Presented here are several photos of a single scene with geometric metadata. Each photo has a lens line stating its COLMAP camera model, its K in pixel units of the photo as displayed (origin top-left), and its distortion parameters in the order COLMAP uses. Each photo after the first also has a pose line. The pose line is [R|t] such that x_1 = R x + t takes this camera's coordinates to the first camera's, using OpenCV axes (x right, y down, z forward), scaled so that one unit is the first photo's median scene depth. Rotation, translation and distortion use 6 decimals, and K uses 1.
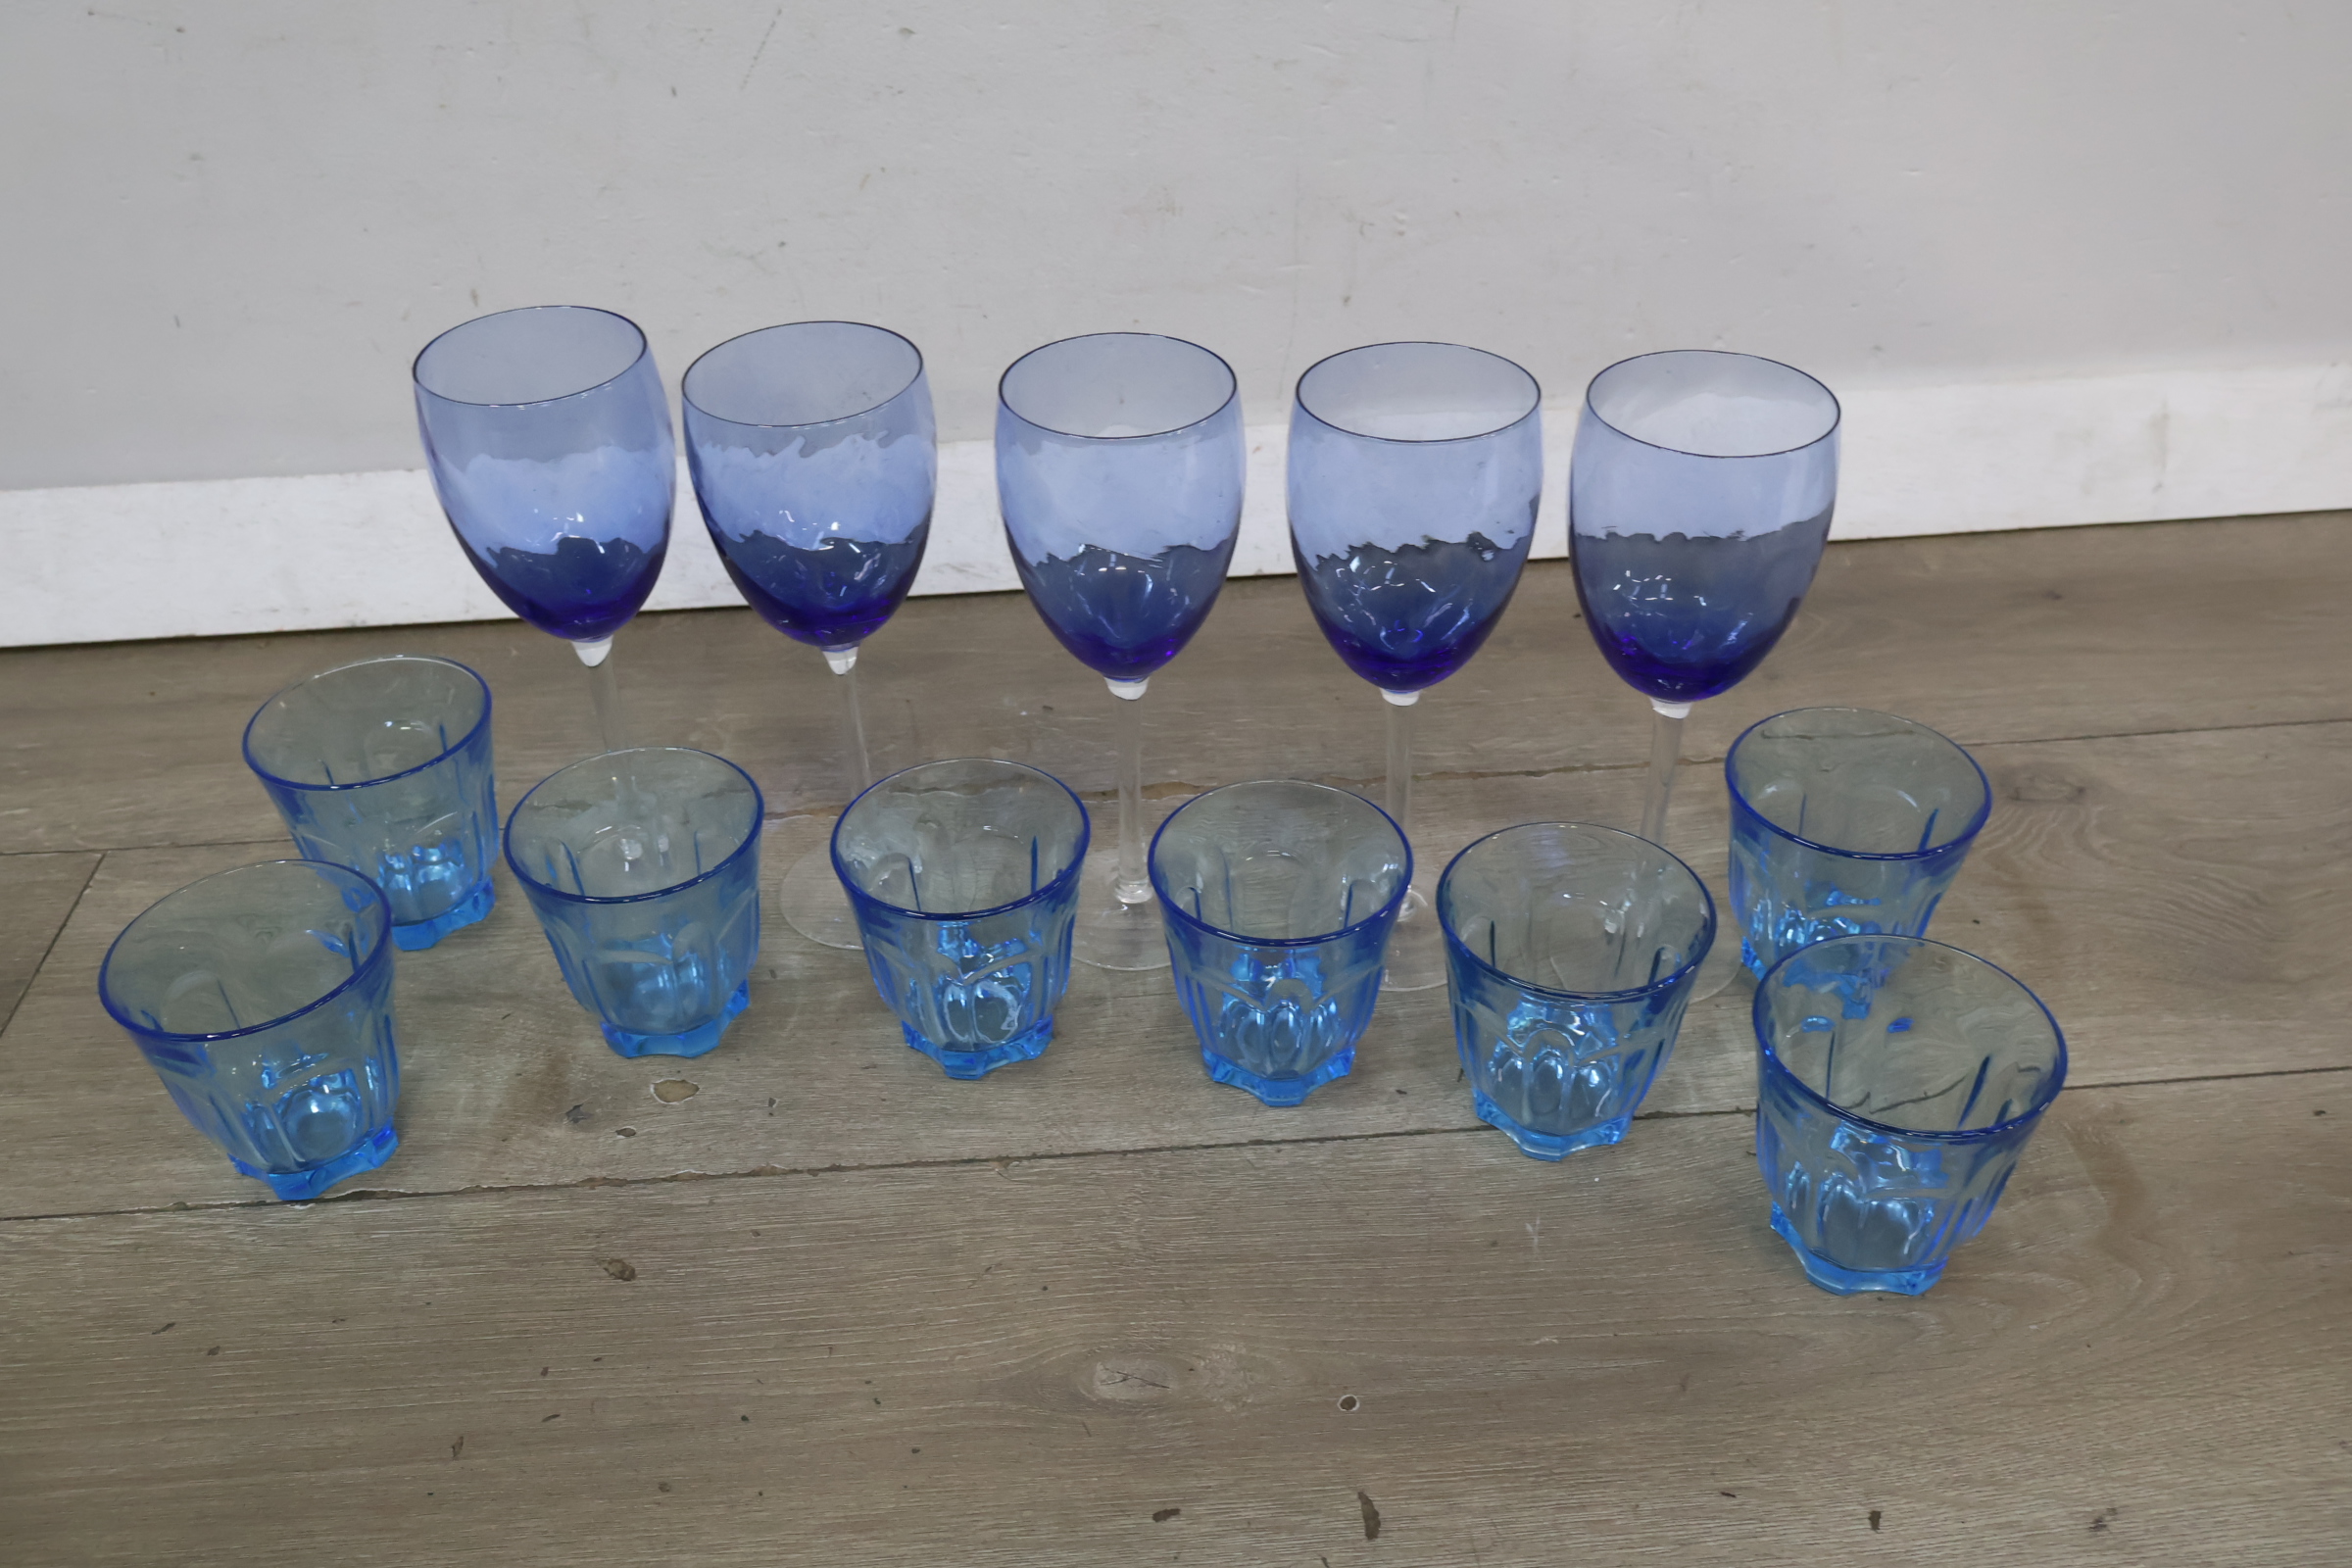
lens RADIAL K [[2081.0, 0, 1164.3], [0, 2081.0, 792.7], [0, 0, 1]] dist [0.006651, 0.014016]
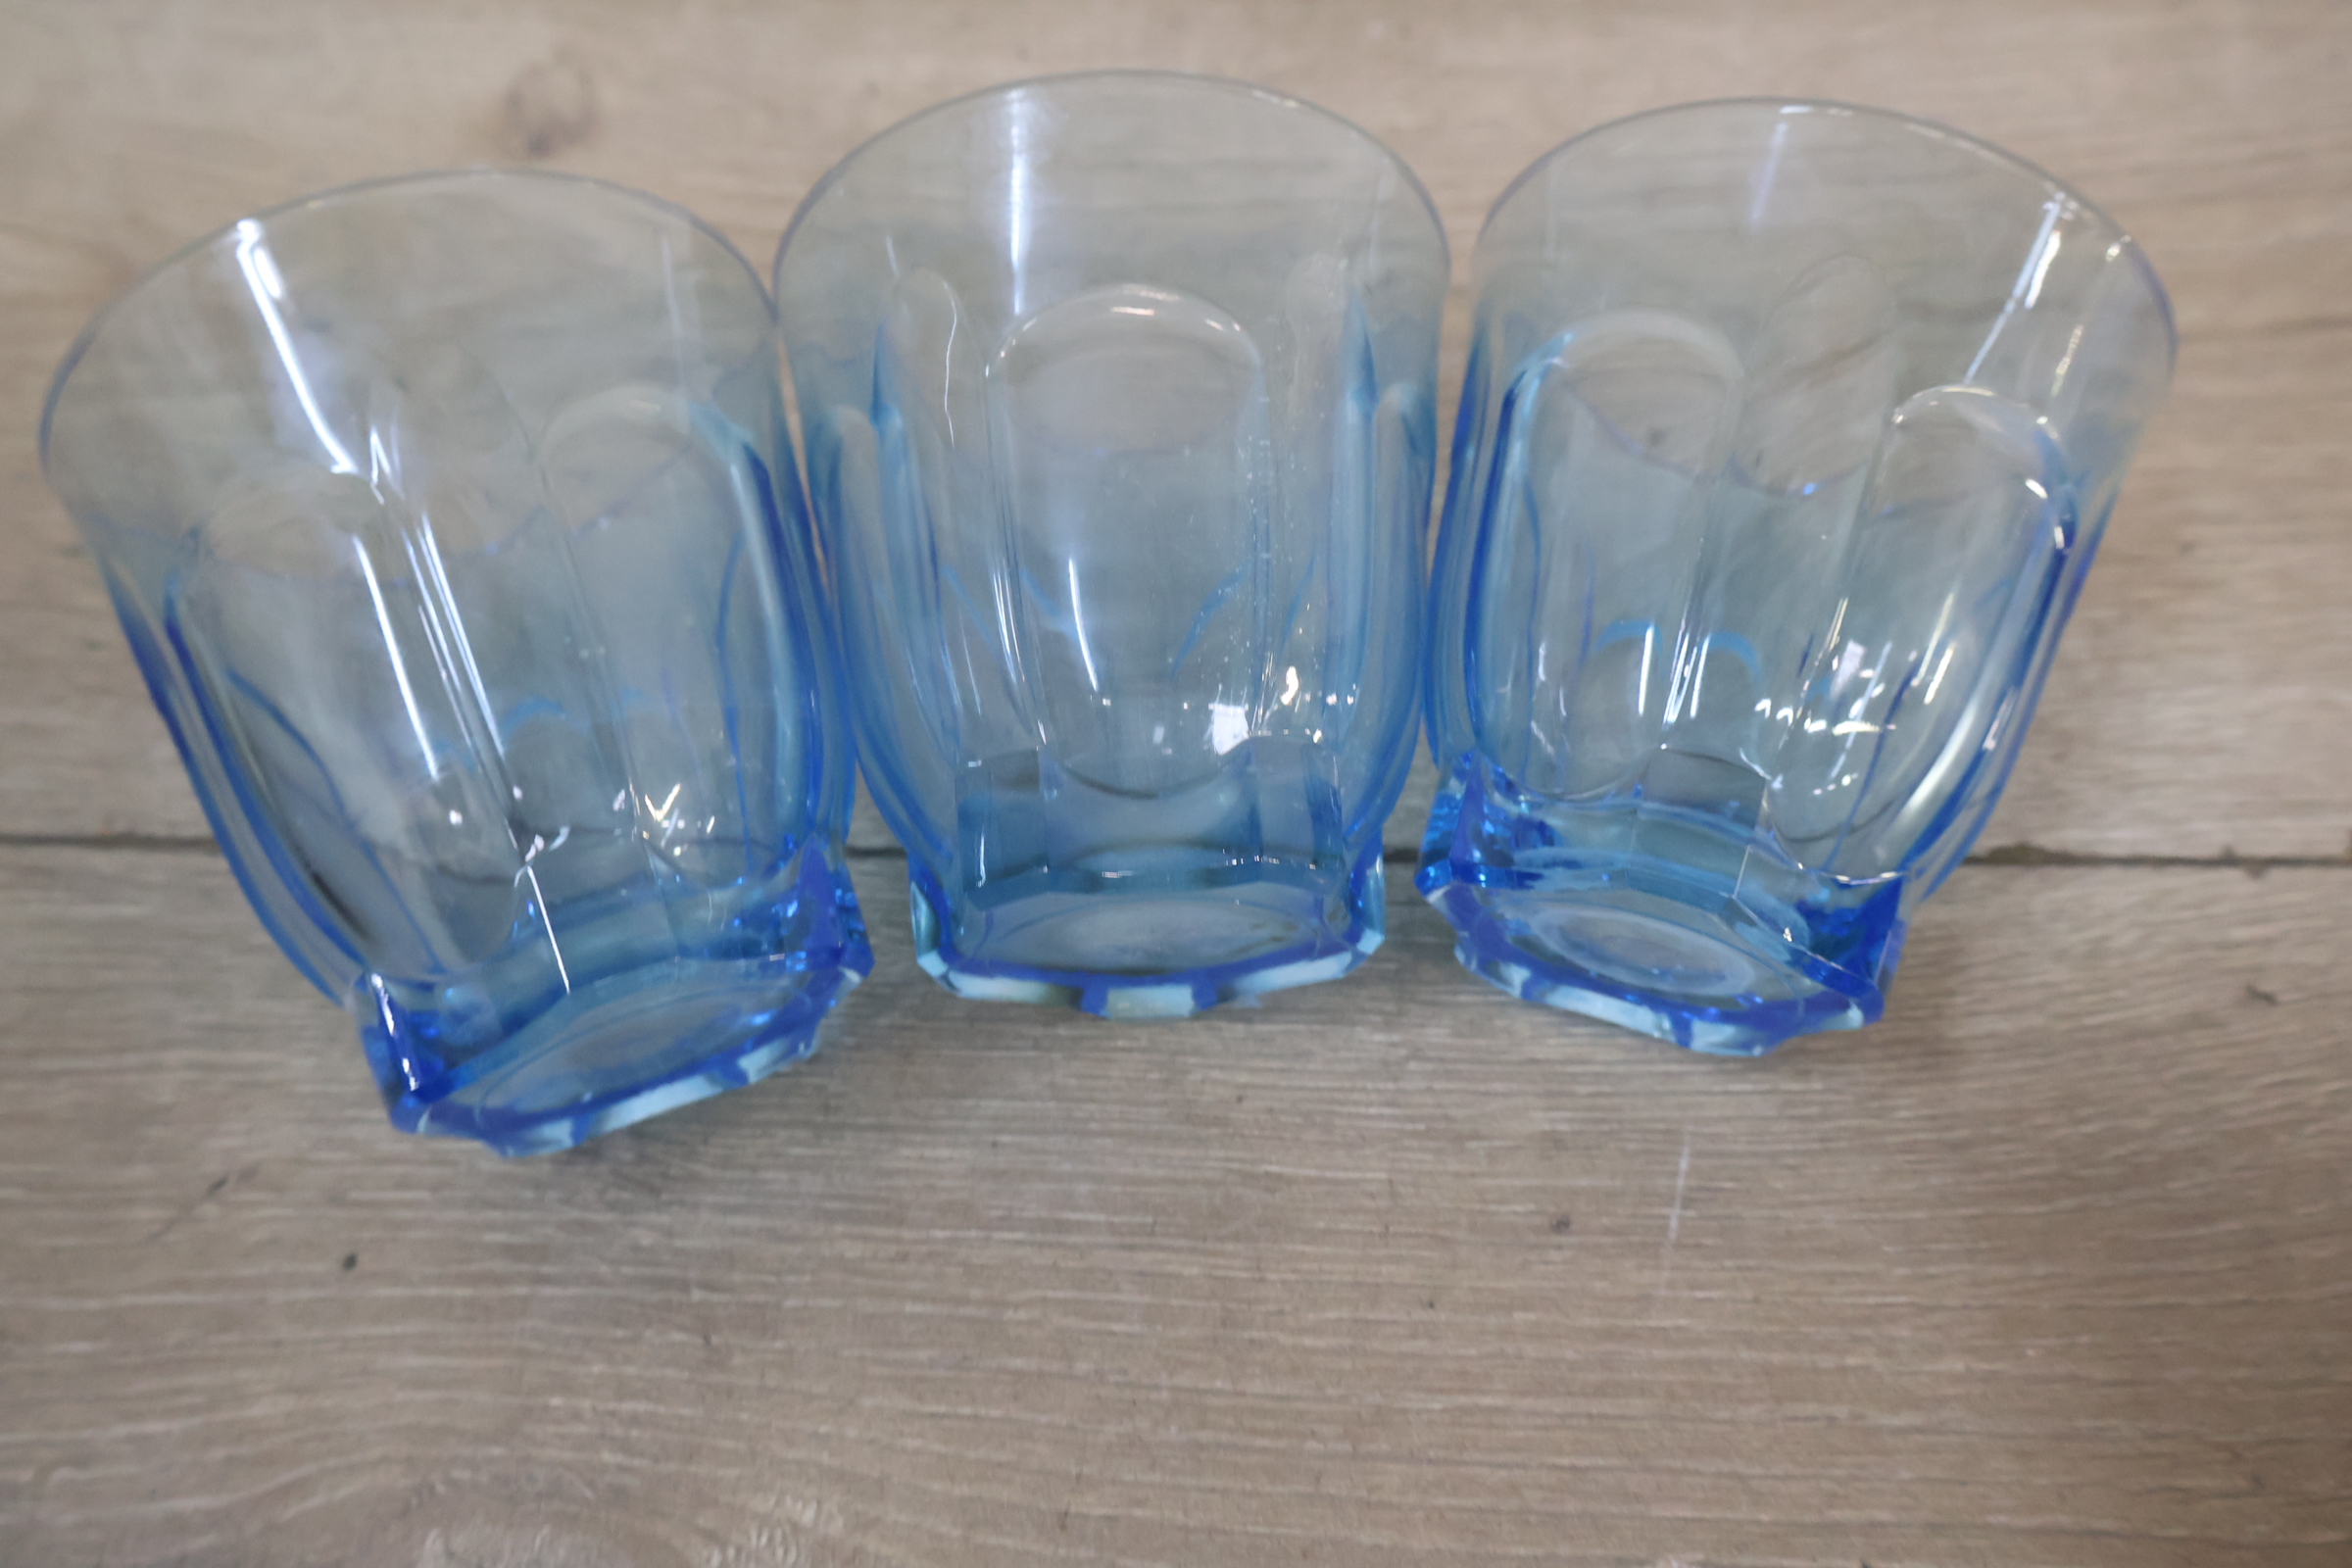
lens RADIAL K [[2081.0, 0, 1164.7], [0, 2081.0, 775.9], [0, 0, 1]] dist [0.006651, 0.014016]
pose [[0.997025, 0.076801, -0.006552, 0.080457], [-0.069023, 0.927411, 0.367619, 0.008492], [0.034310, -0.366073, 0.929953, 0.654000]]
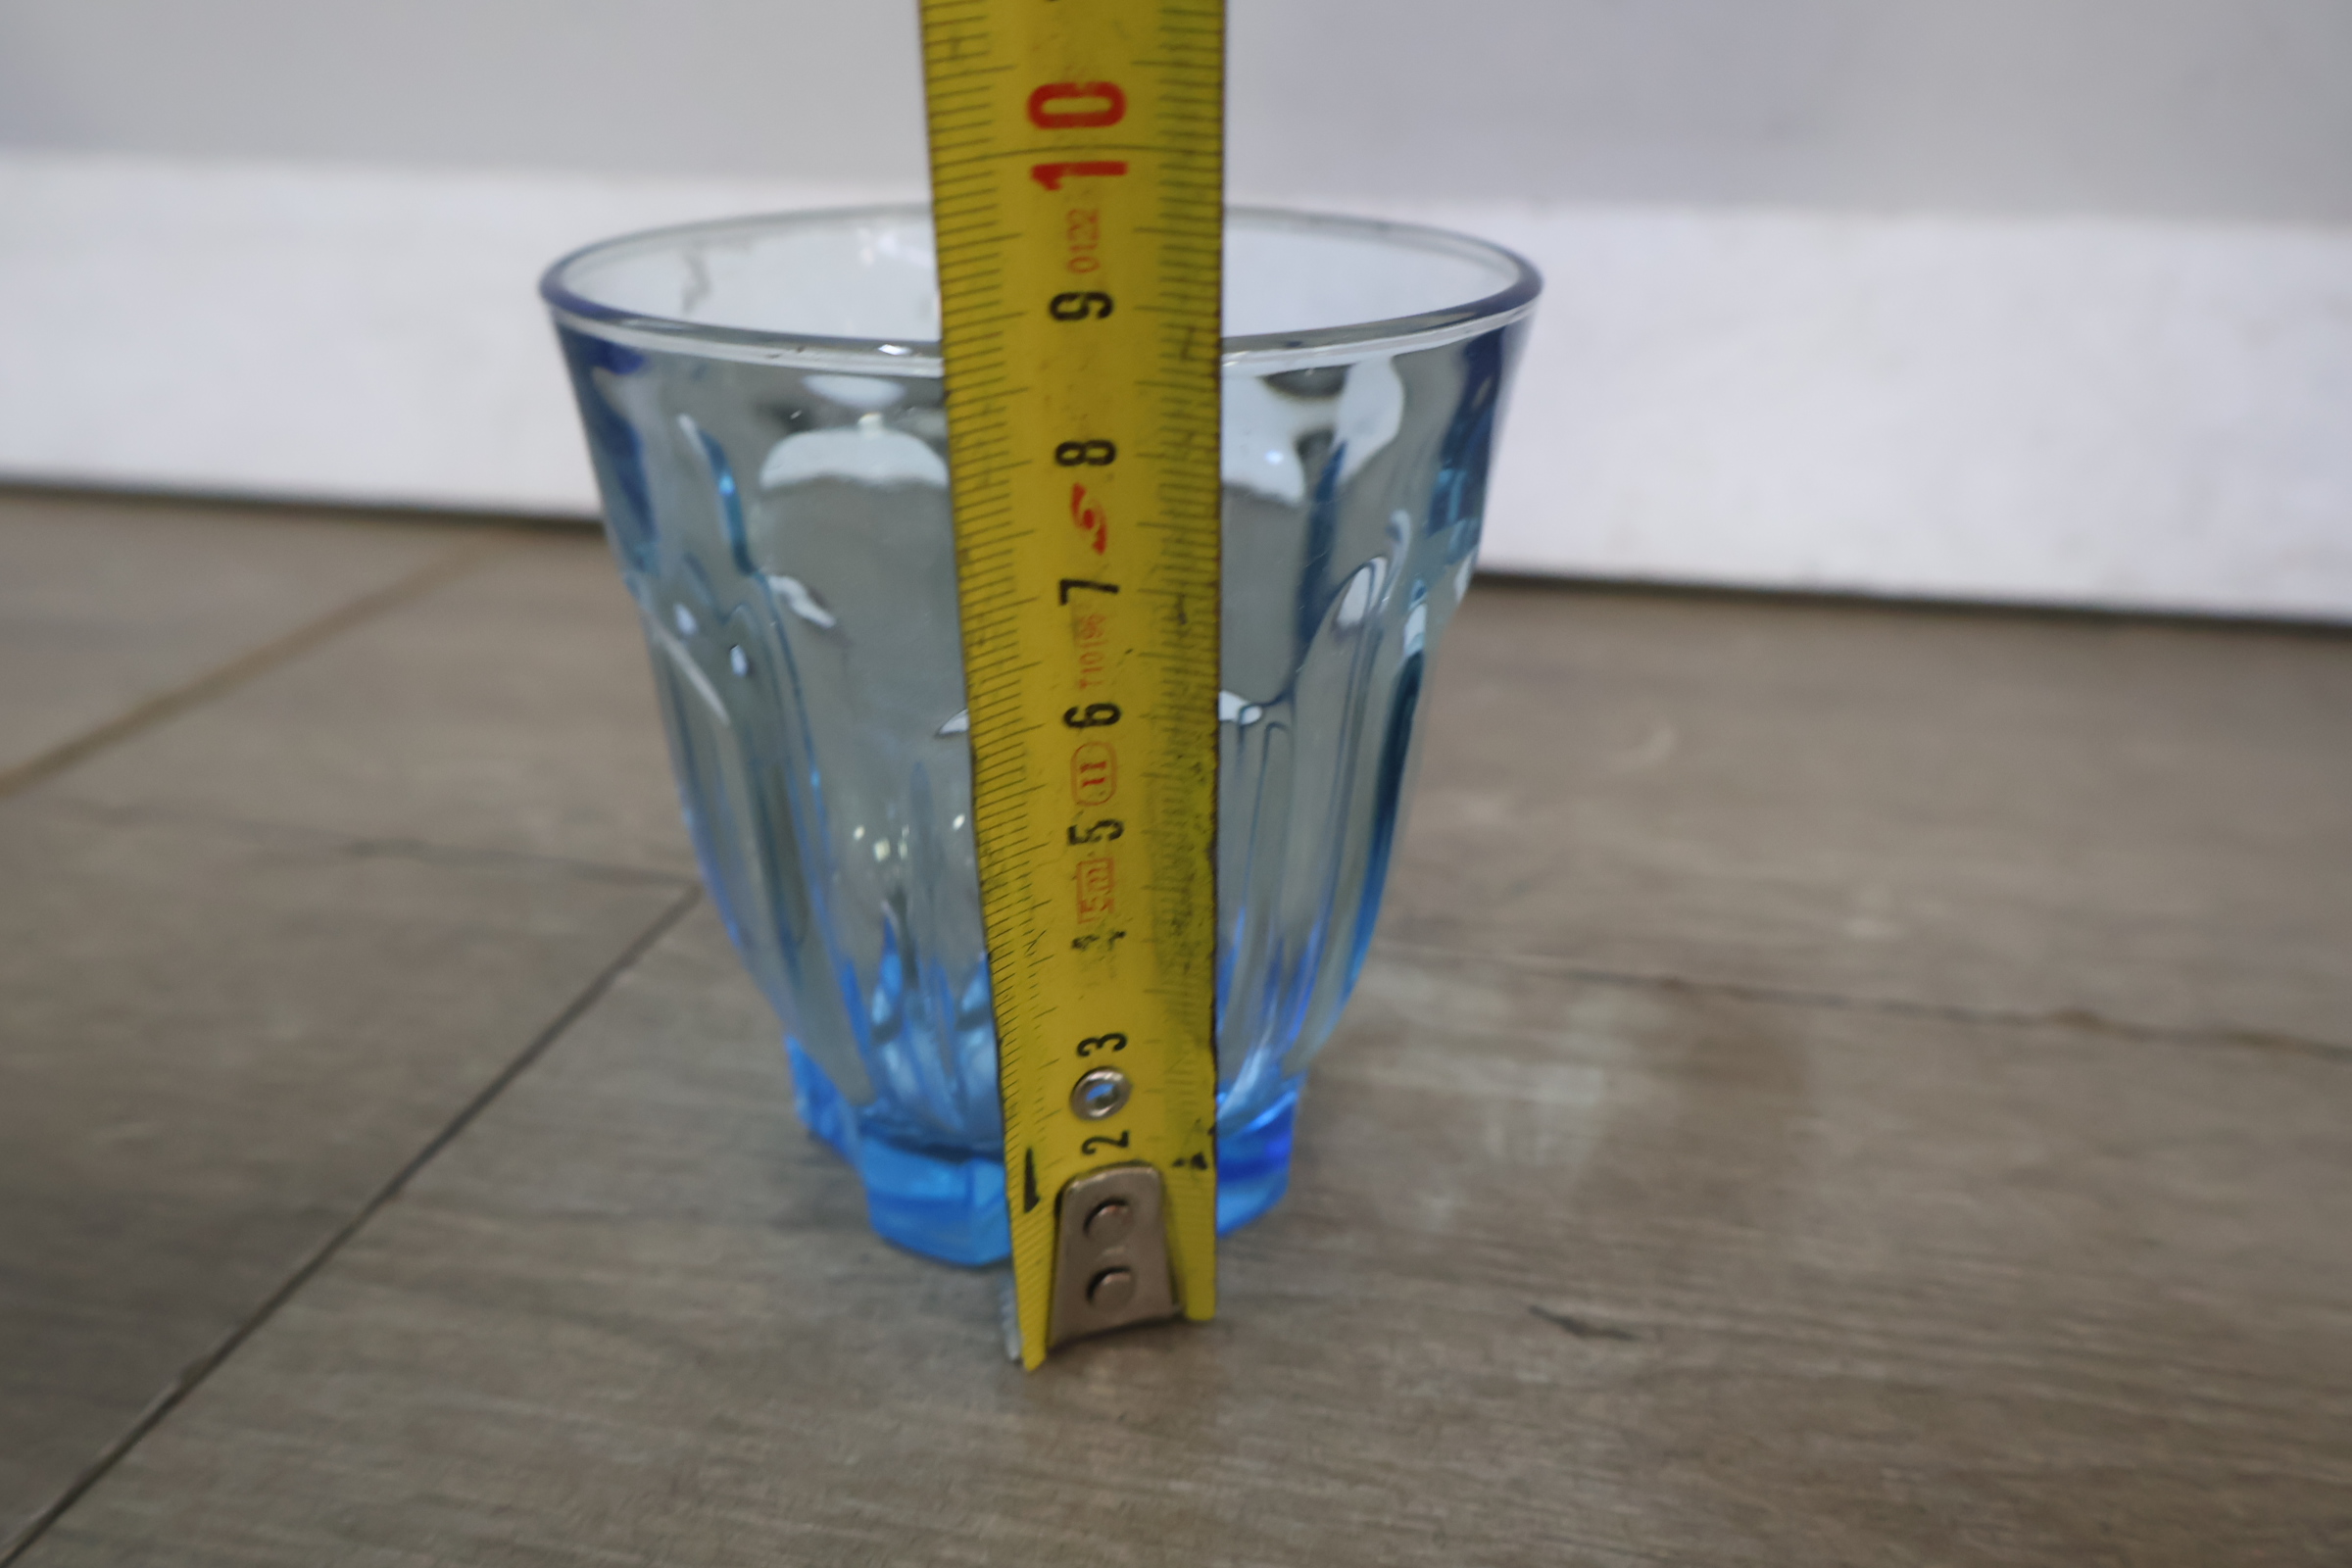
lens RADIAL K [[2081.0, 0, 1176.8], [0, 2081.0, 802.9], [0, 0, 1]] dist [0.006651, 0.014016]
pose [[0.961737, 0.130671, -0.240806, -0.444274], [-0.184511, 0.958643, -0.216703, 0.088658], [0.202530, 0.252842, 0.946072, 0.869202]]
